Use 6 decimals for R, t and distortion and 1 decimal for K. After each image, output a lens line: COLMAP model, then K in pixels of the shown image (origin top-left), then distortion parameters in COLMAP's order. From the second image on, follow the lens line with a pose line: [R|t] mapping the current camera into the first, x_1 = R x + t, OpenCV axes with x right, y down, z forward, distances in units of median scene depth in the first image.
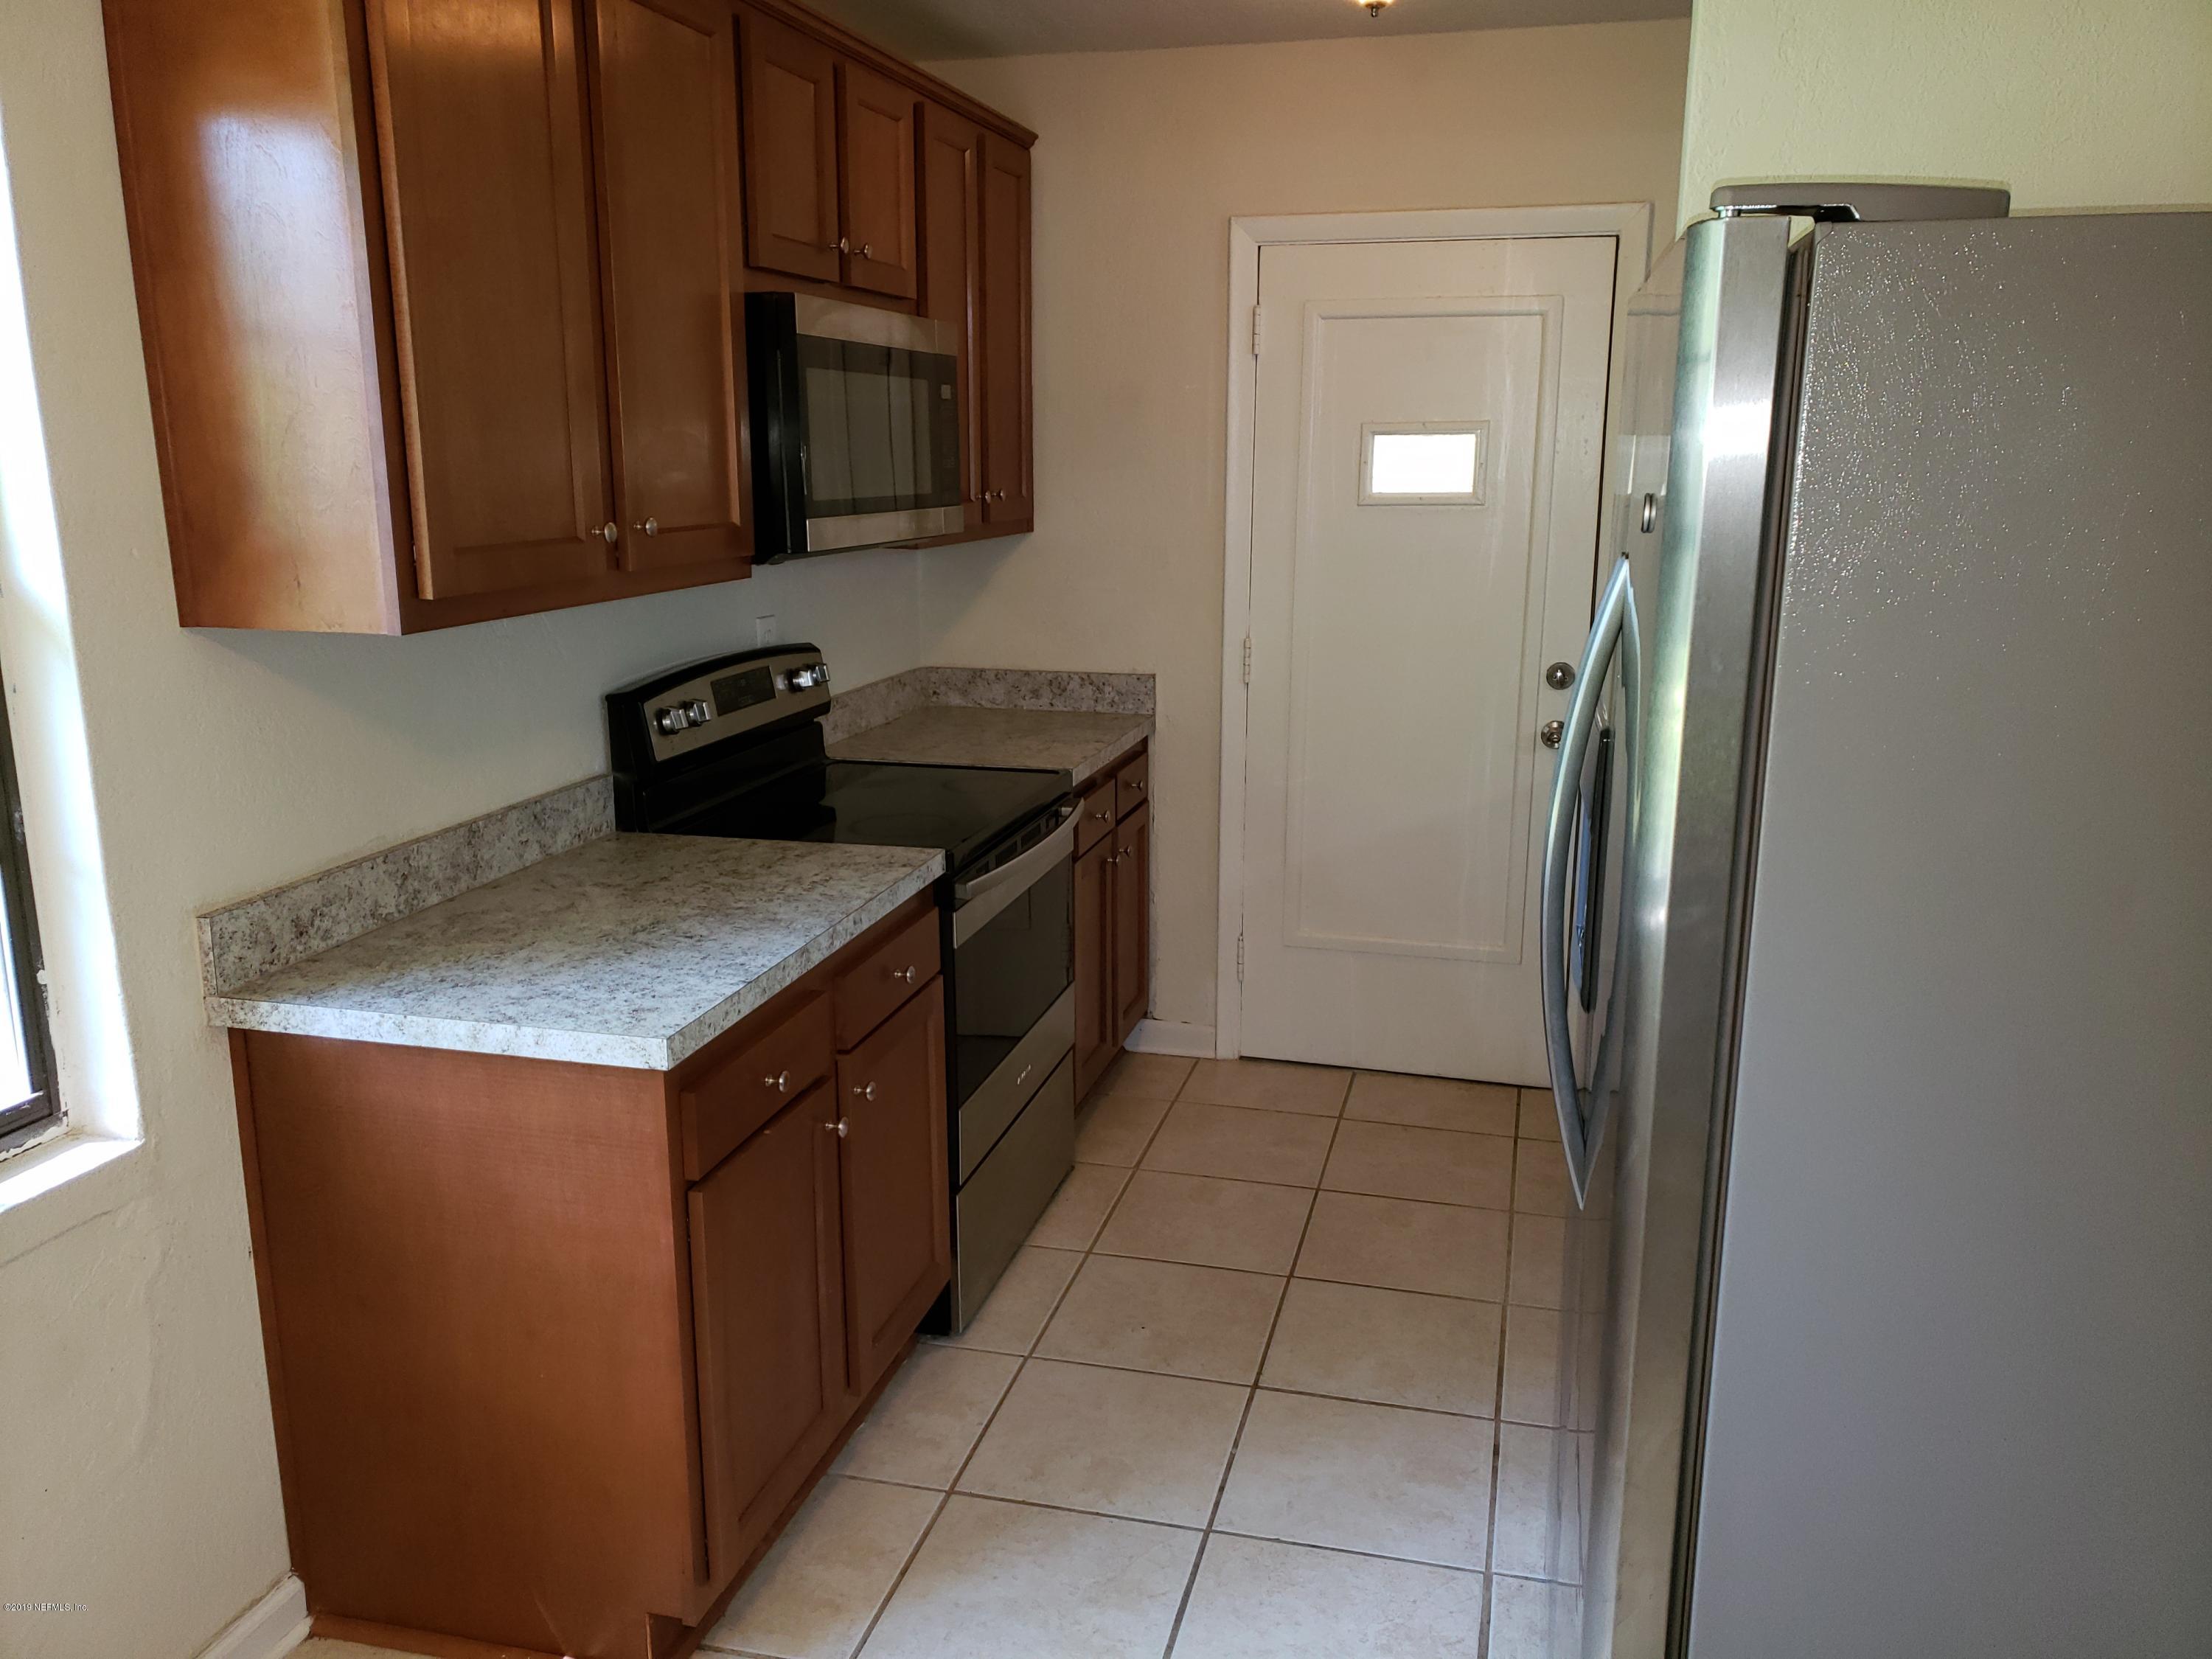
lens RADIAL K [[1712.6, 0, 1126.4], [0, 1712.6, 836.4], [0, 0, 1]] dist [0.040207, 0.001732]
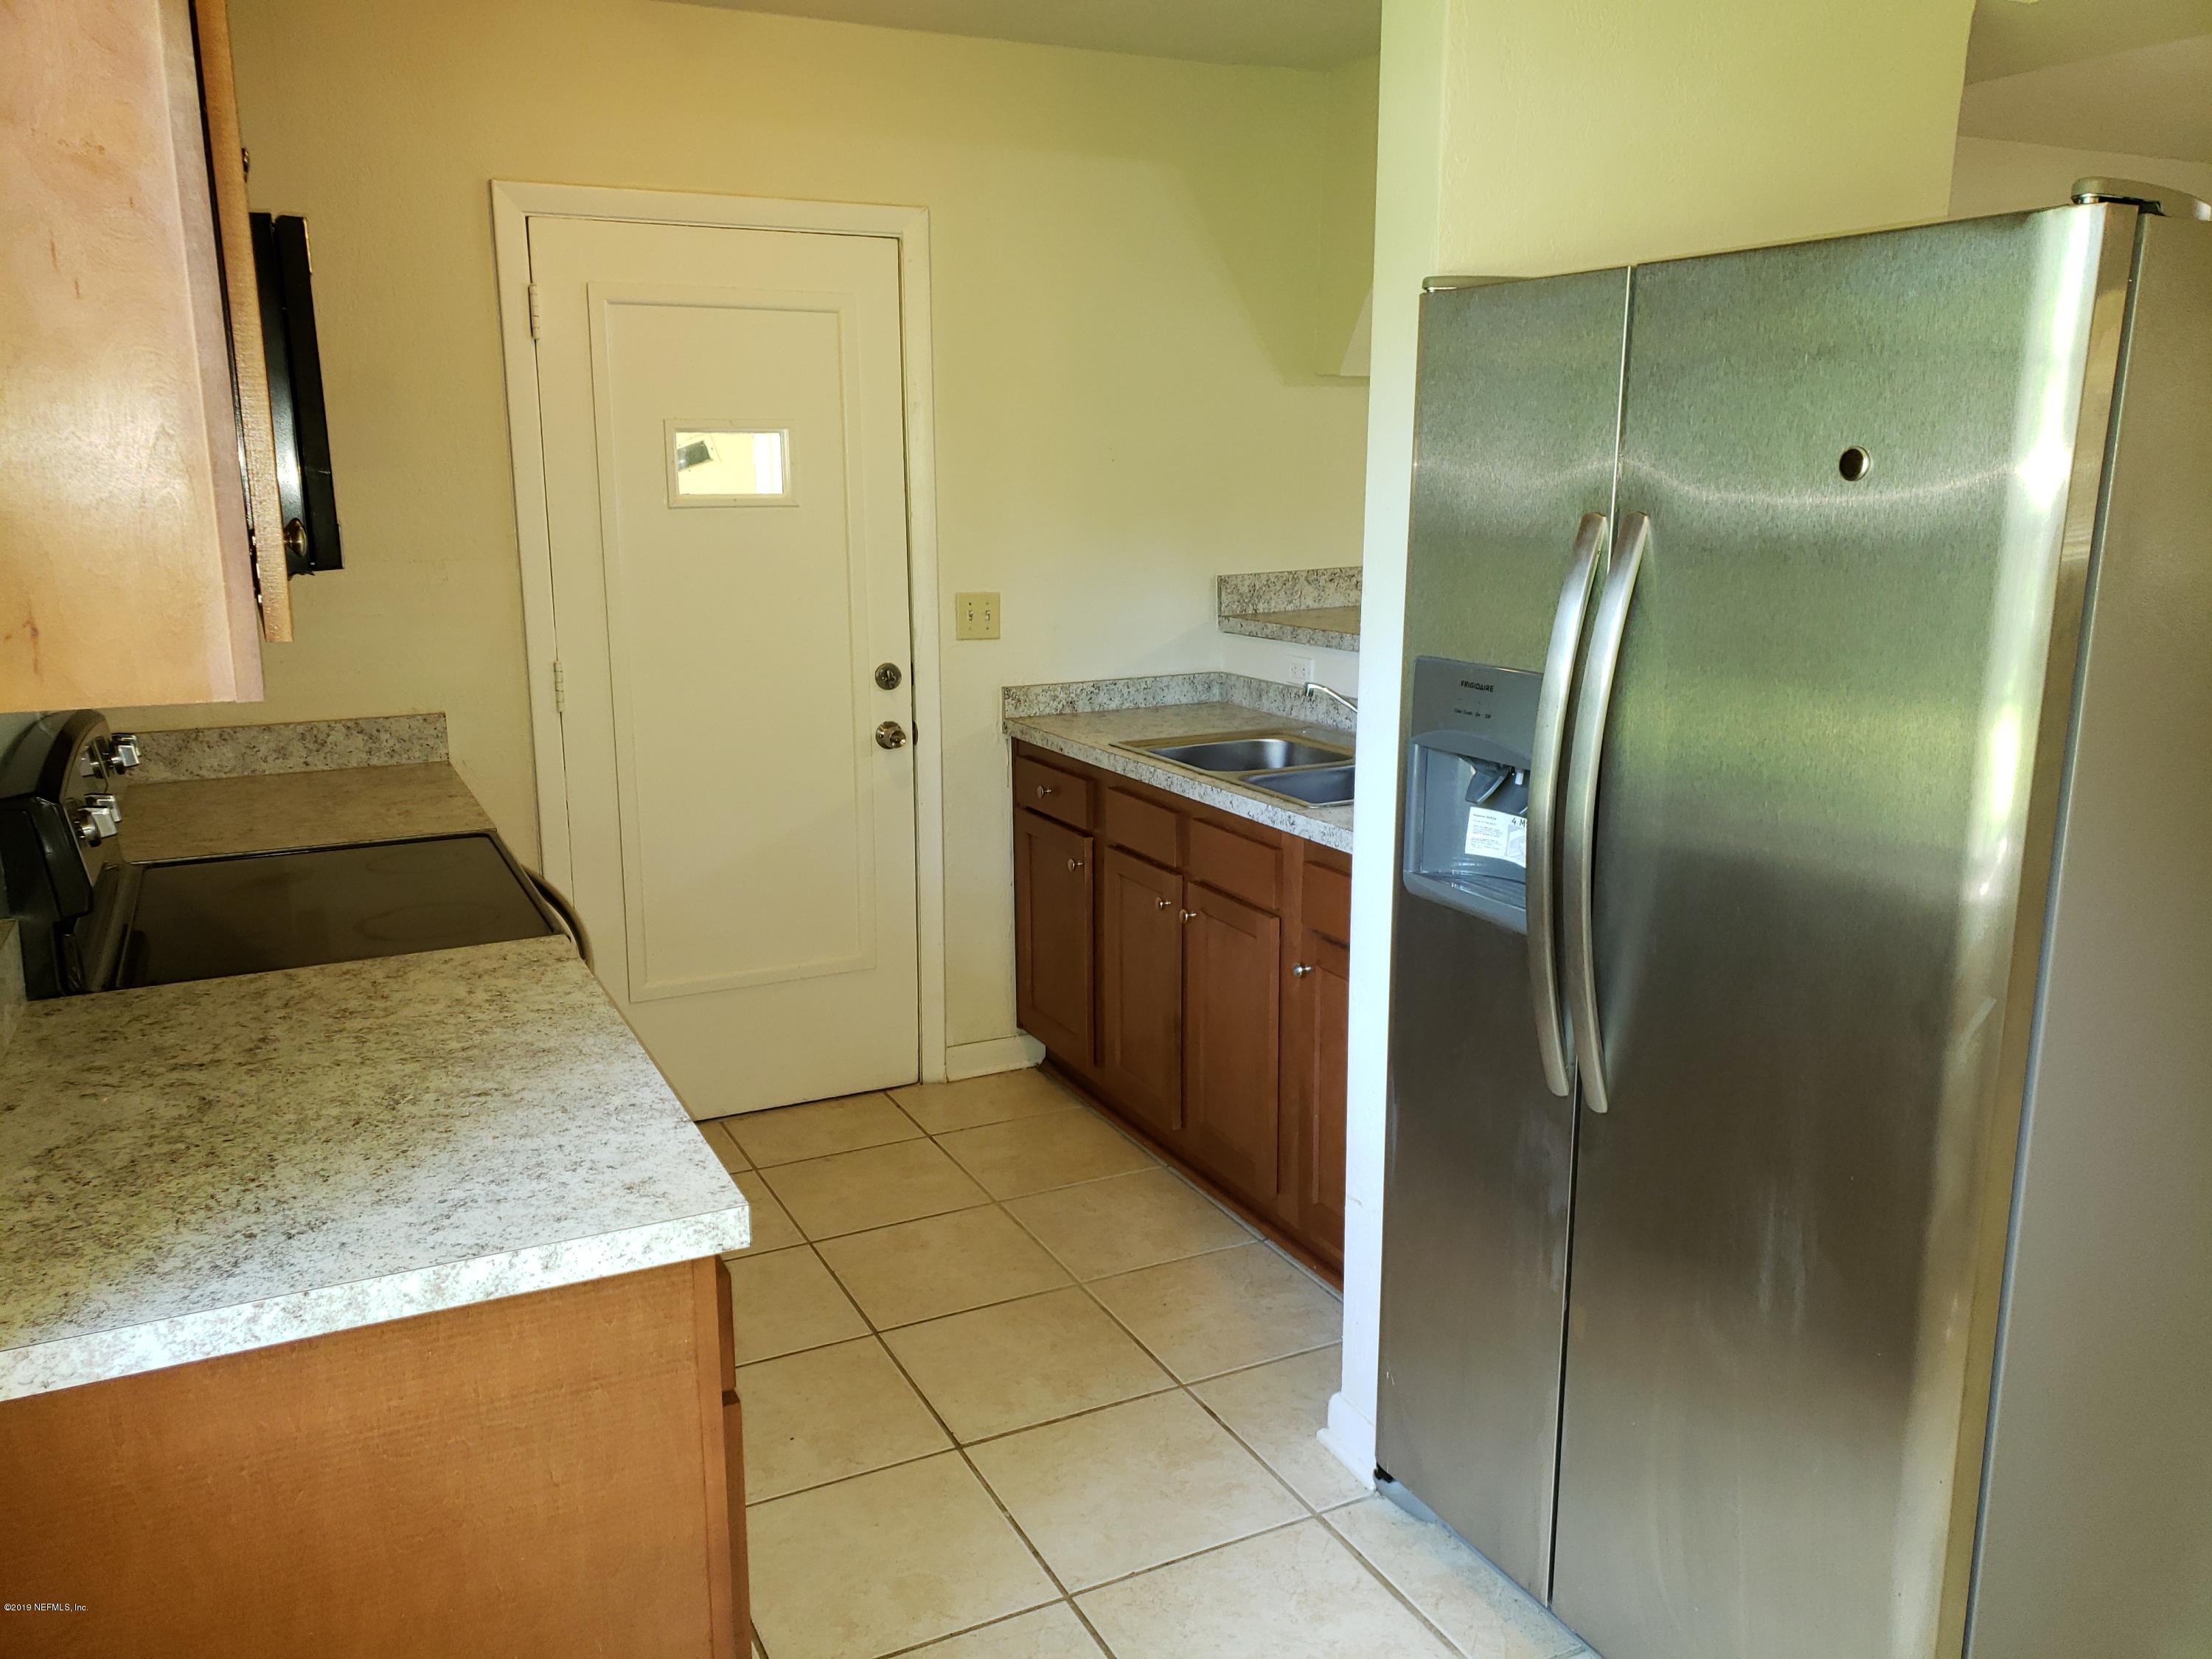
lens RADIAL K [[1712.6, 0, 1119.7], [0, 1712.6, 822.3], [0, 0, 1]] dist [0.040207, 0.001732]
pose [[0.756993, -0.136392, 0.639029, -0.476508], [0.147519, 0.988396, 0.036209, -0.040048], [-0.636553, 0.066859, 0.768330, 0.244388]]
